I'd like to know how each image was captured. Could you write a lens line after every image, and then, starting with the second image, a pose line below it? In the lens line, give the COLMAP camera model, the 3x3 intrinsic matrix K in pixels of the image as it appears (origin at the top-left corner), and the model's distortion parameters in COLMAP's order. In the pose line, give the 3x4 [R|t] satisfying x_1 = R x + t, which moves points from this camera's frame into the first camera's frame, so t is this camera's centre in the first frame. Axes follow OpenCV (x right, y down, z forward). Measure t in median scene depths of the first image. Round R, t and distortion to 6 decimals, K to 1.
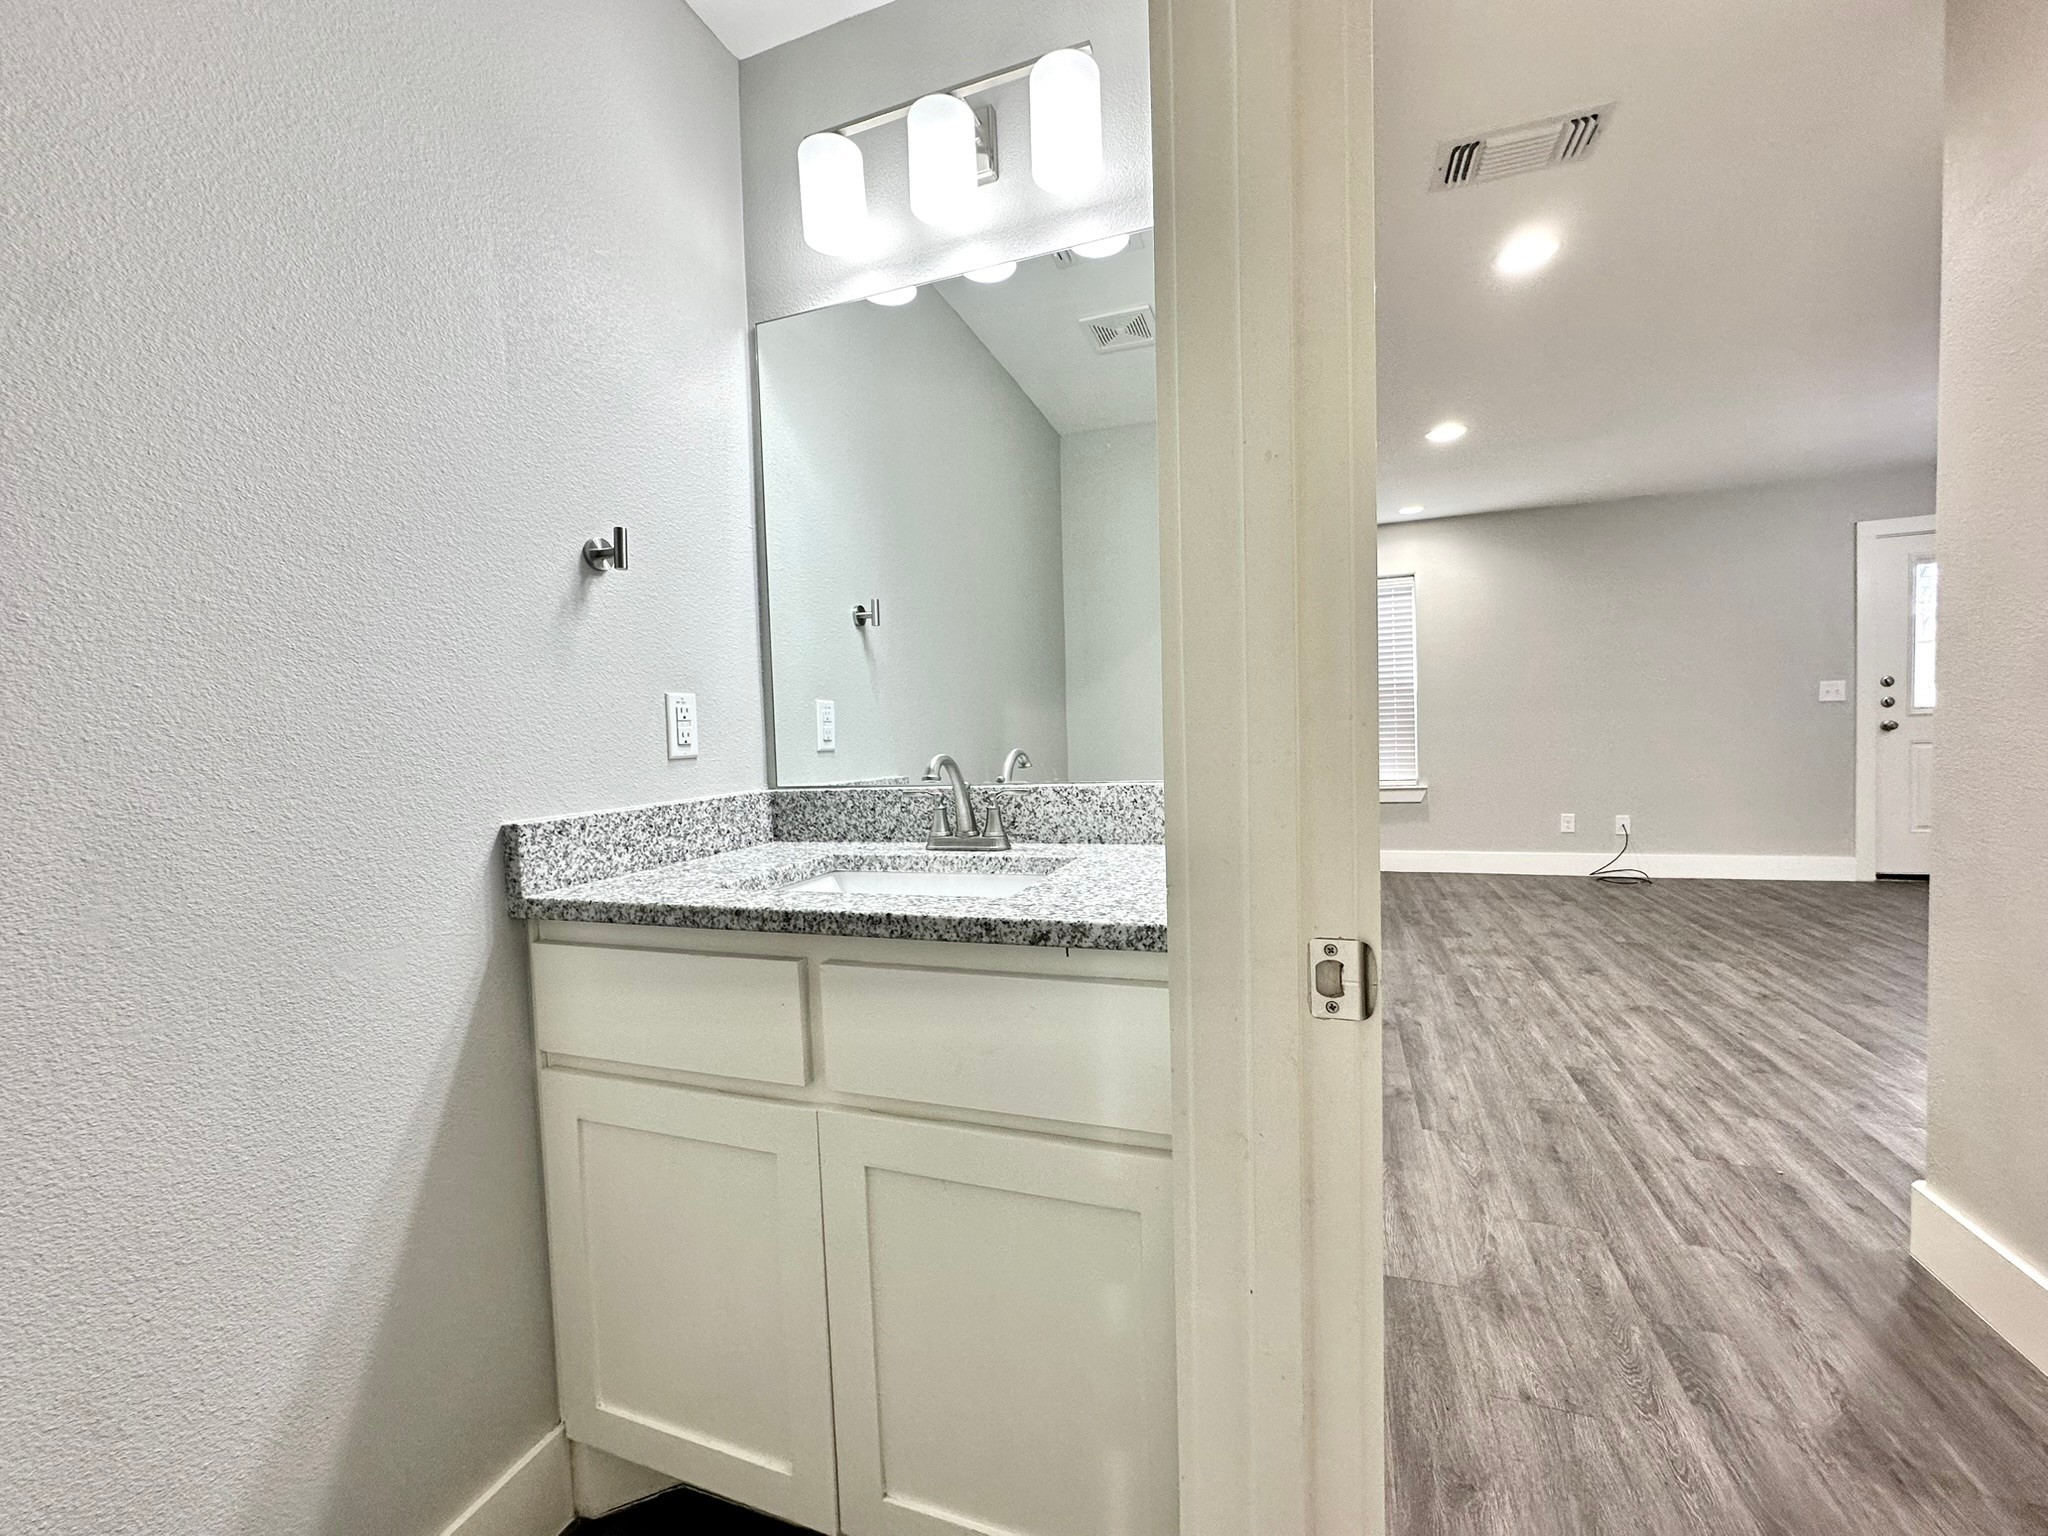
lens RADIAL K [[814.0, 0, 1022.5], [0, 814.0, 766.6], [0, 0, 1]] dist [-0.004469, 0.000438]
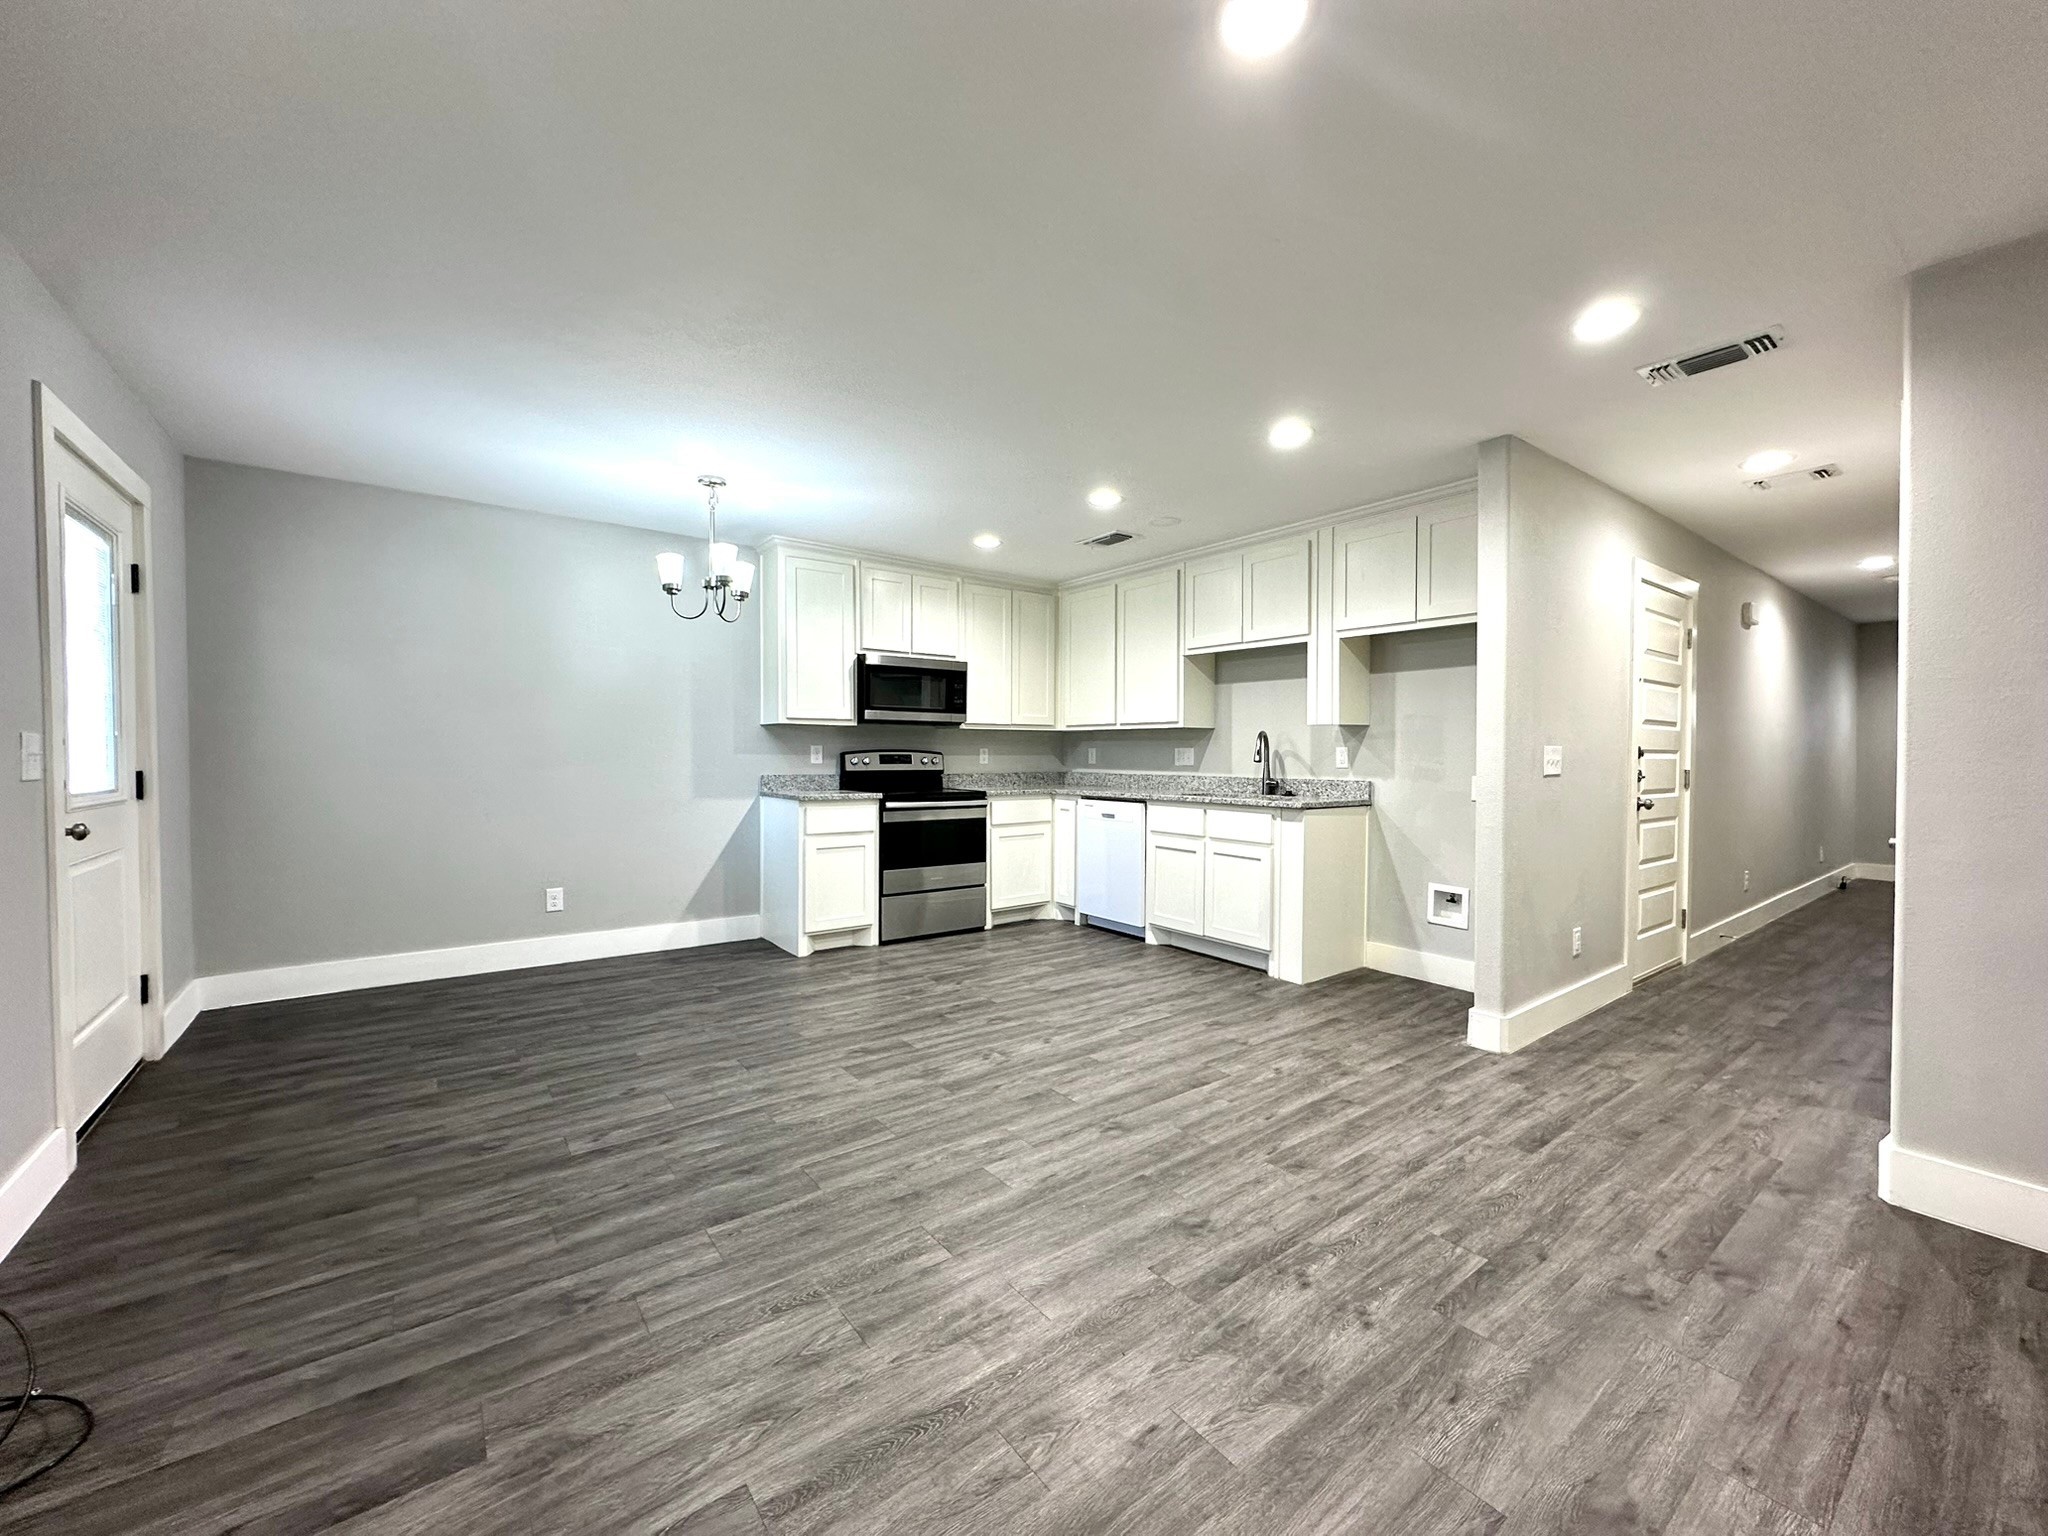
lens RADIAL K [[814.0, 0, 1022.5], [0, 814.0, 766.6], [0, 0, 1]] dist [-0.004469, 0.000438]
pose [[-0.839256, 0.026131, 0.543108, 0.518938], [0.053940, 0.997919, 0.035339, -0.118483], [-0.541054, 0.058954, -0.838919, 1.689420]]
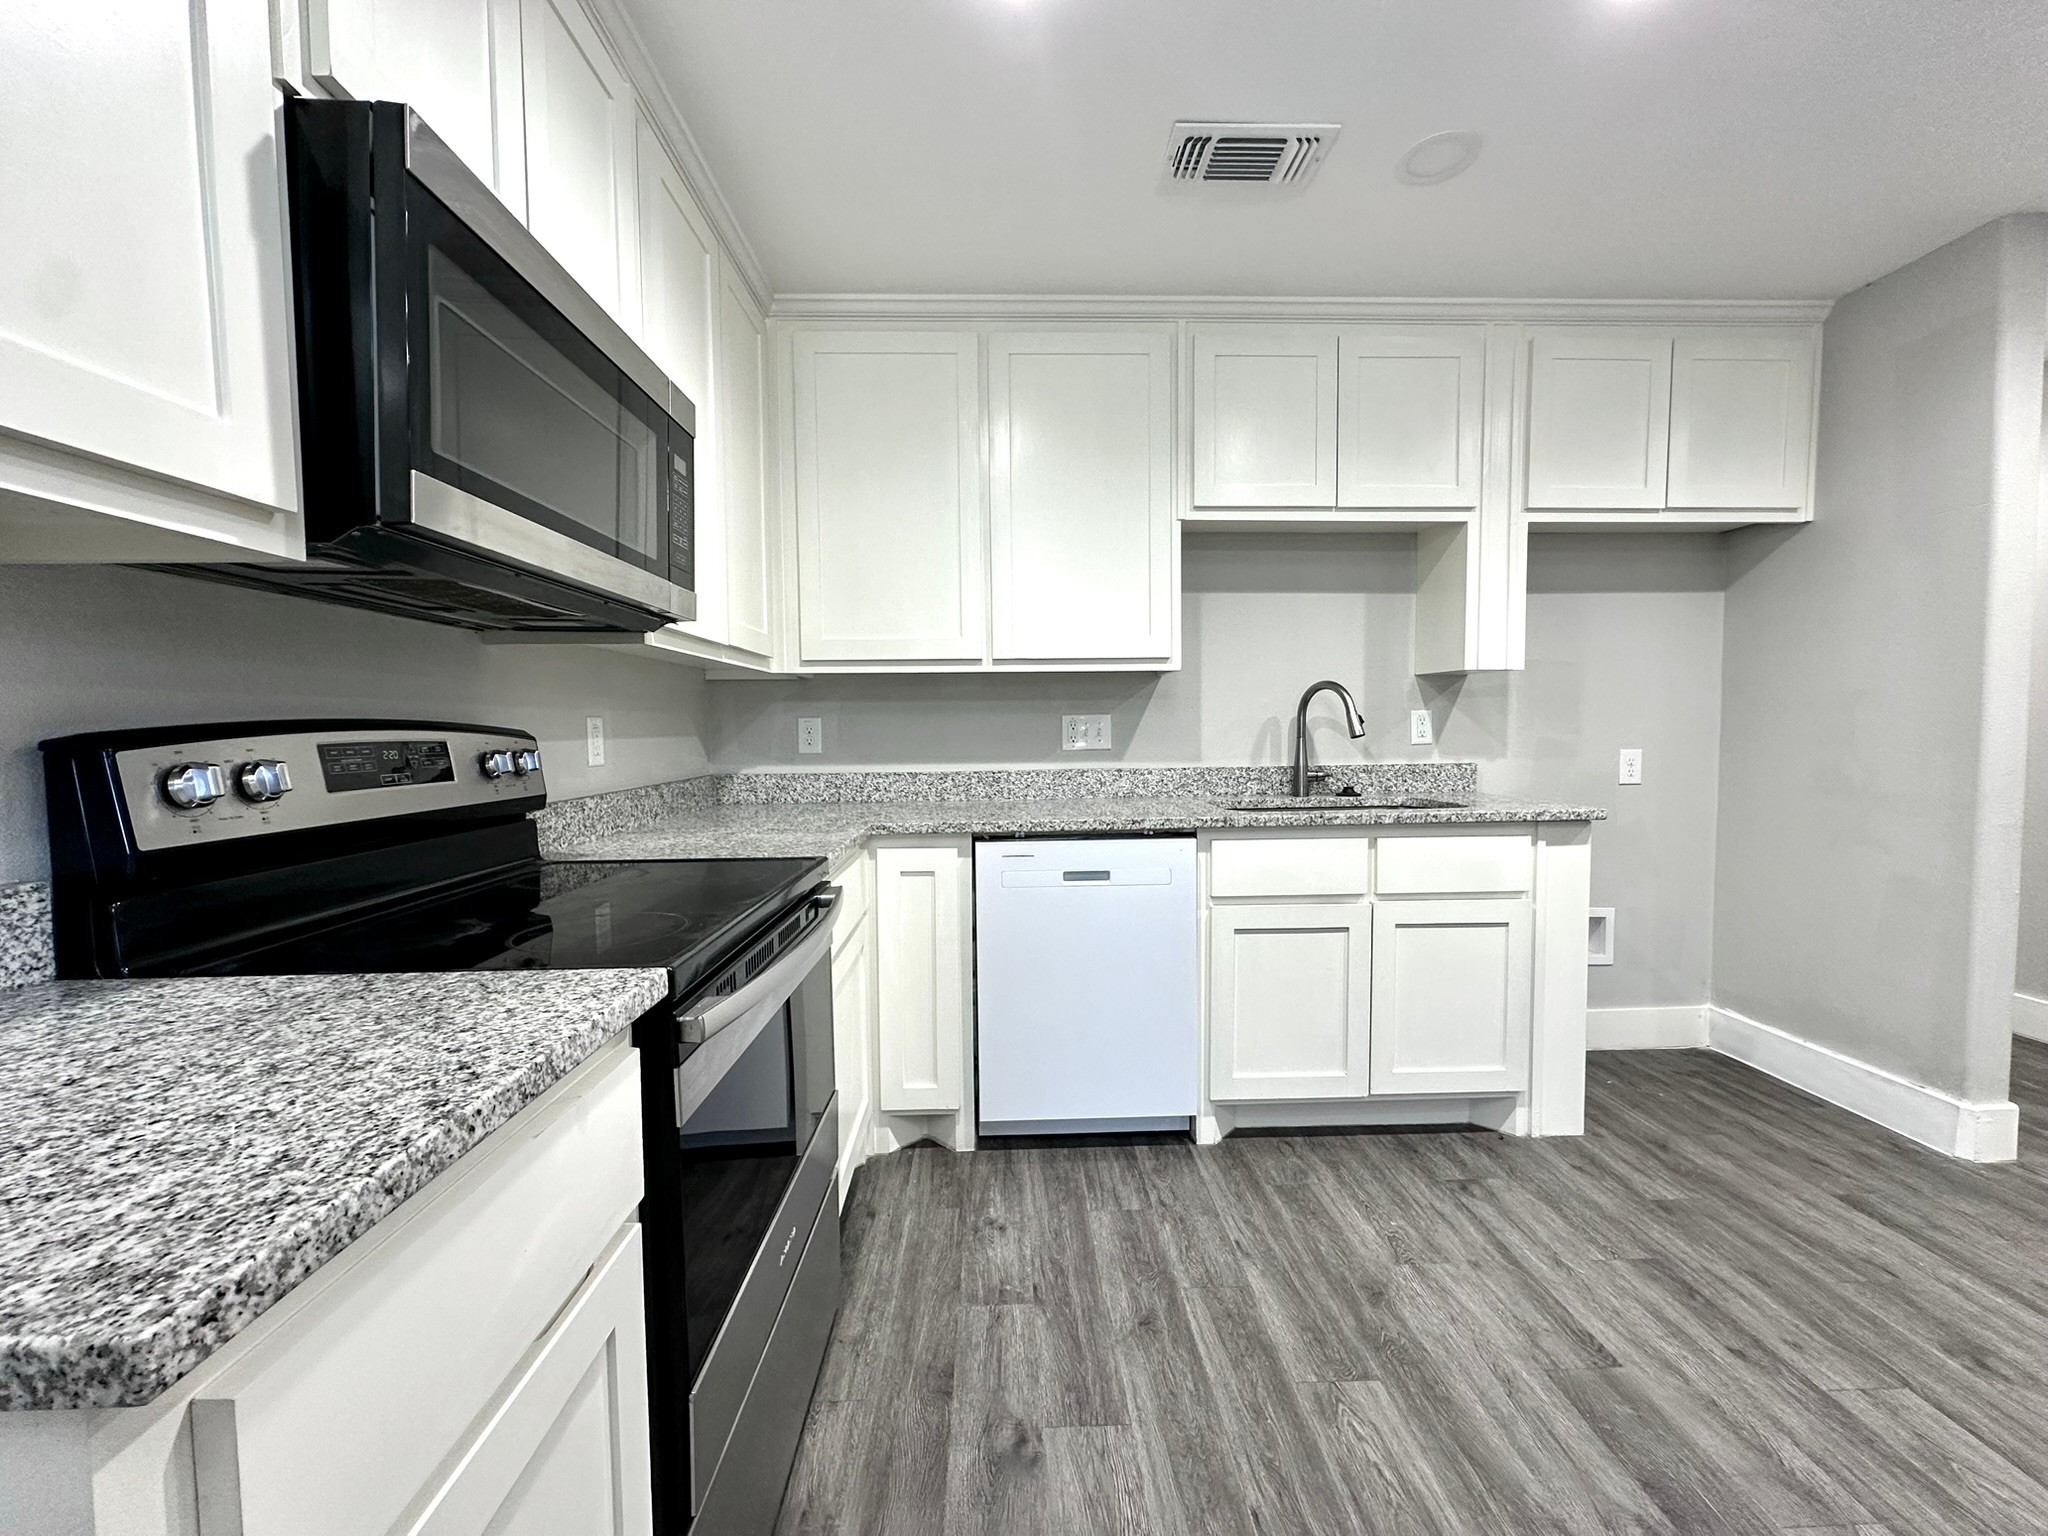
lens RADIAL K [[814.0, 0, 1022.5], [0, 814.0, 766.6], [0, 0, 1]] dist [-0.004469, 0.000438]
pose [[-0.925858, 0.067654, -0.371766, 1.553861], [0.030646, 0.994045, 0.104574, -0.116559], [0.376627, 0.085428, -0.922417, 0.836464]]
